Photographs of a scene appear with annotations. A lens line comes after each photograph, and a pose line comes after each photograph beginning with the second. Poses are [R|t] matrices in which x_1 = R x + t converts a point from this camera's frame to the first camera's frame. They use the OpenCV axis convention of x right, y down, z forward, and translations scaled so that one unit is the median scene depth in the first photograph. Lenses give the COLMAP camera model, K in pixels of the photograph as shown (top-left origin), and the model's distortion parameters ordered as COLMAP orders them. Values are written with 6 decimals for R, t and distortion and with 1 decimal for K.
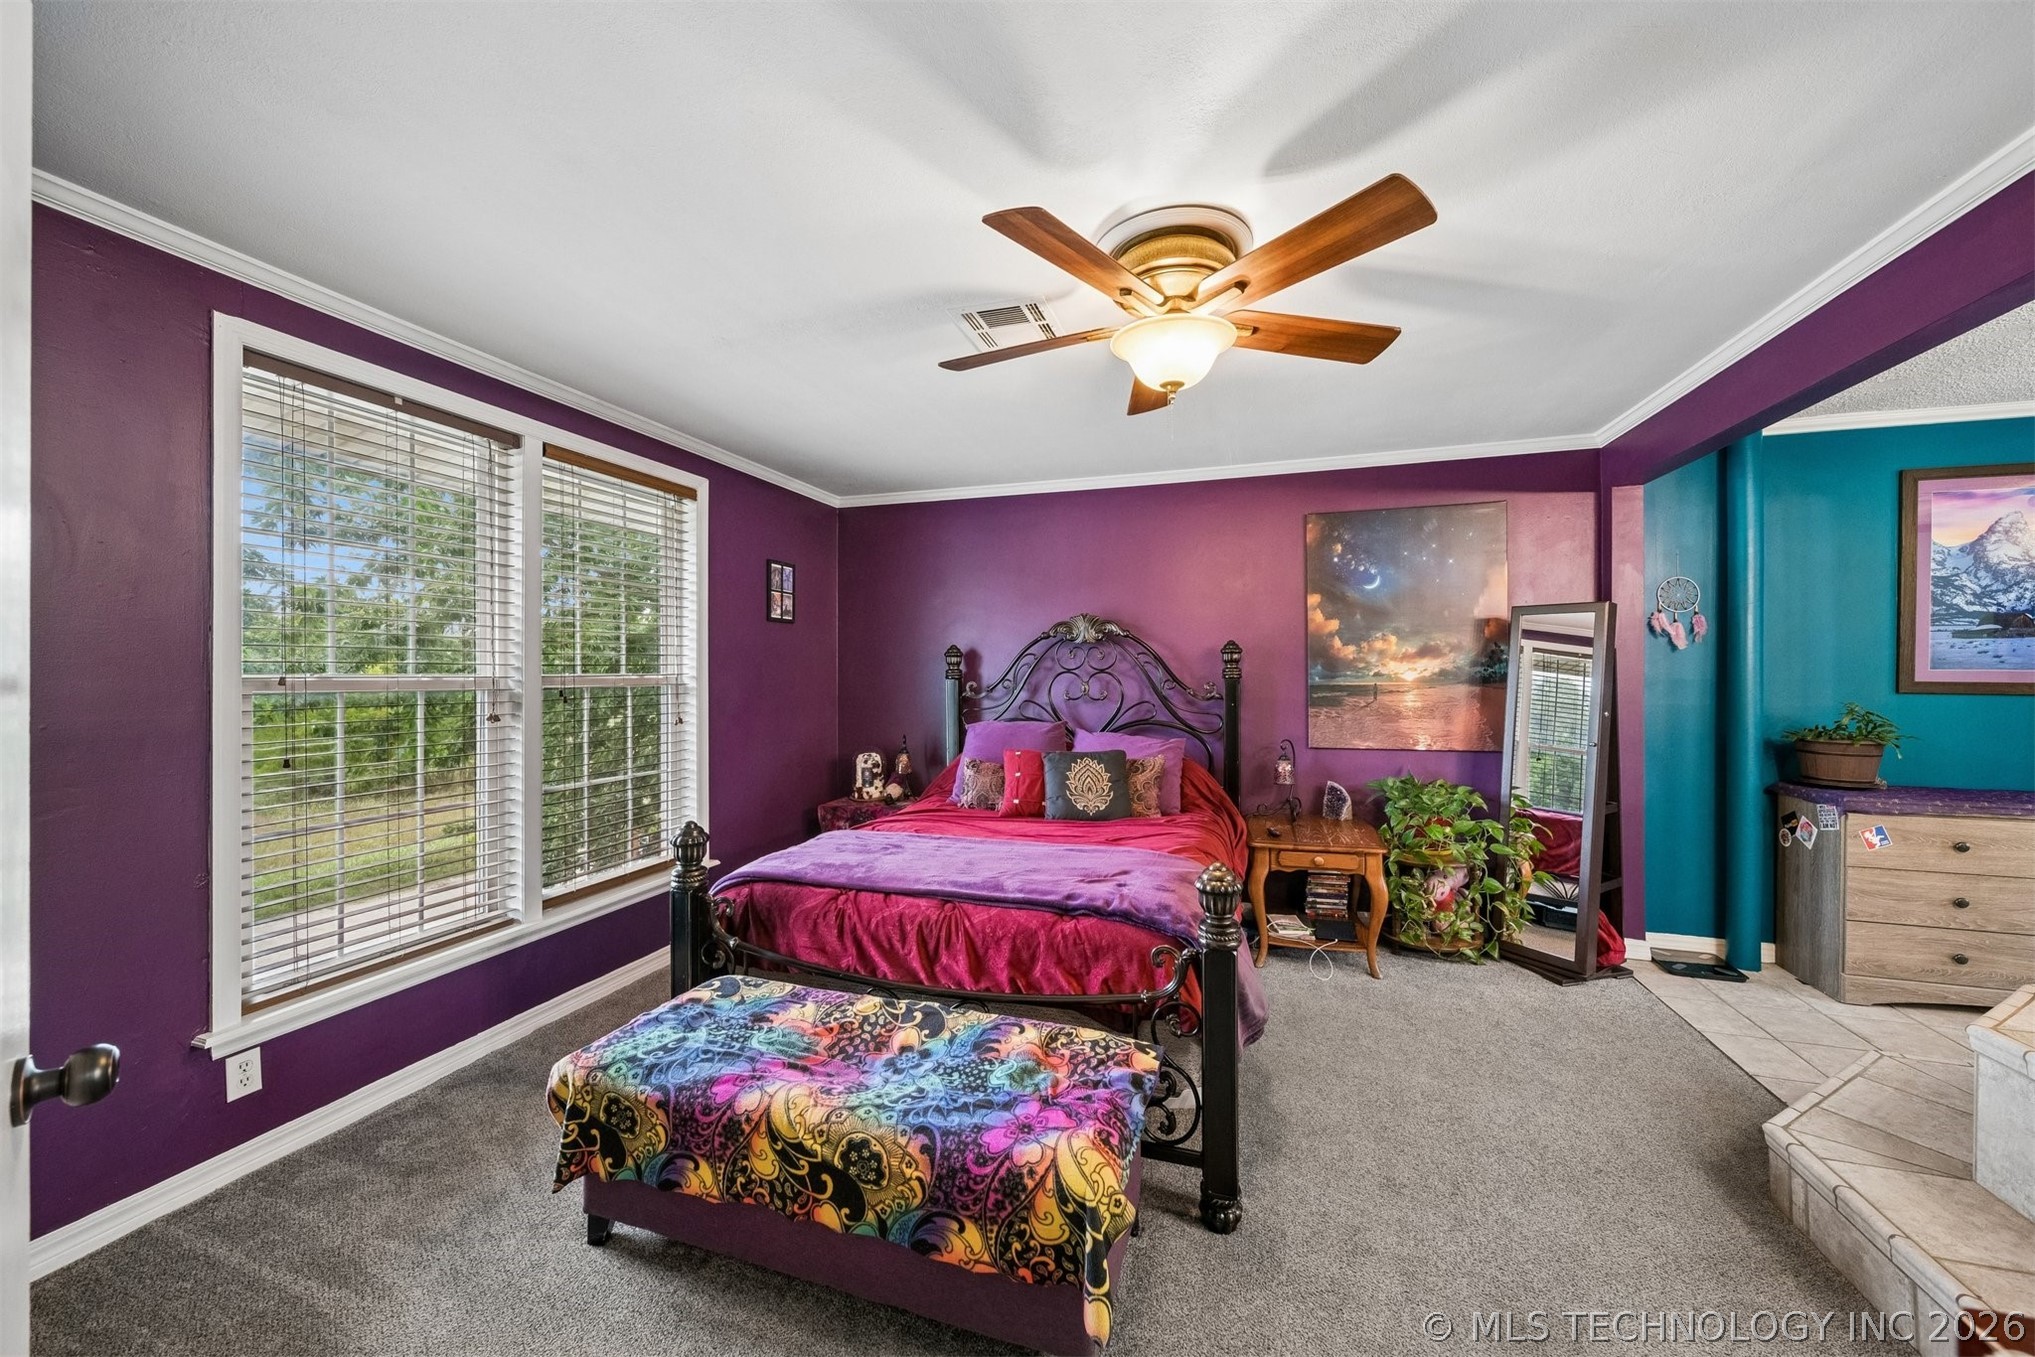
lens RADIAL K [[725.3, 0, 1000.8], [0, 725.3, 680.7], [0, 0, 1]] dist [0.004915, -0.001714]
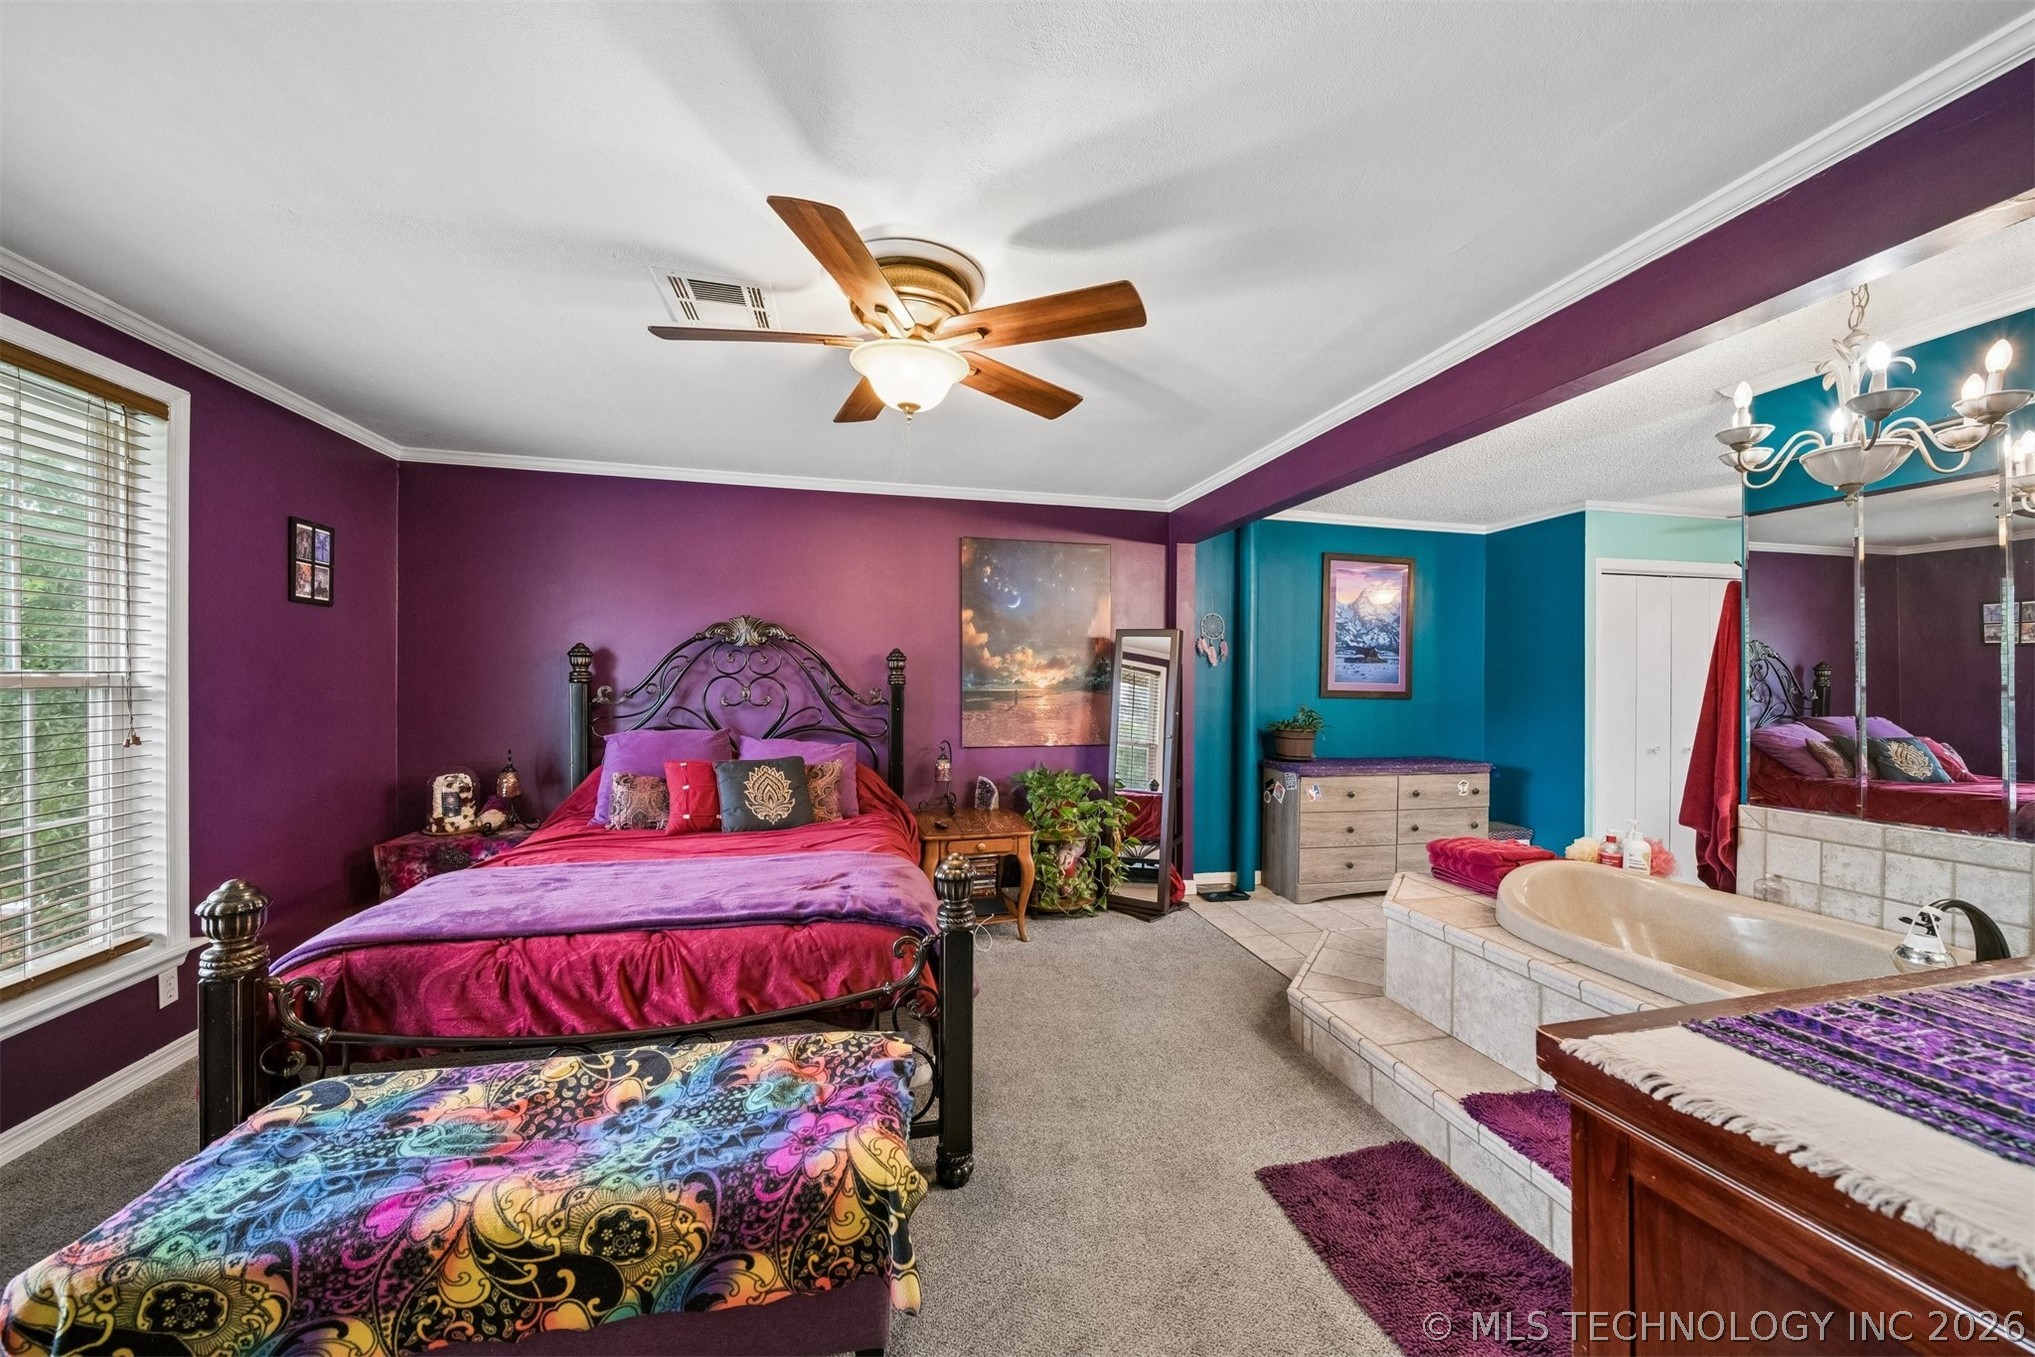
lens RADIAL K [[725.3, 0, 996.2], [0, 725.3, 691.2], [0, 0, 1]] dist [0.004915, -0.001714]
pose [[0.867279, 0.003261, 0.497812, -0.140639], [-0.006751, 0.999964, 0.005211, 0.000164], [-0.497777, -0.007880, 0.867269, 0.014131]]
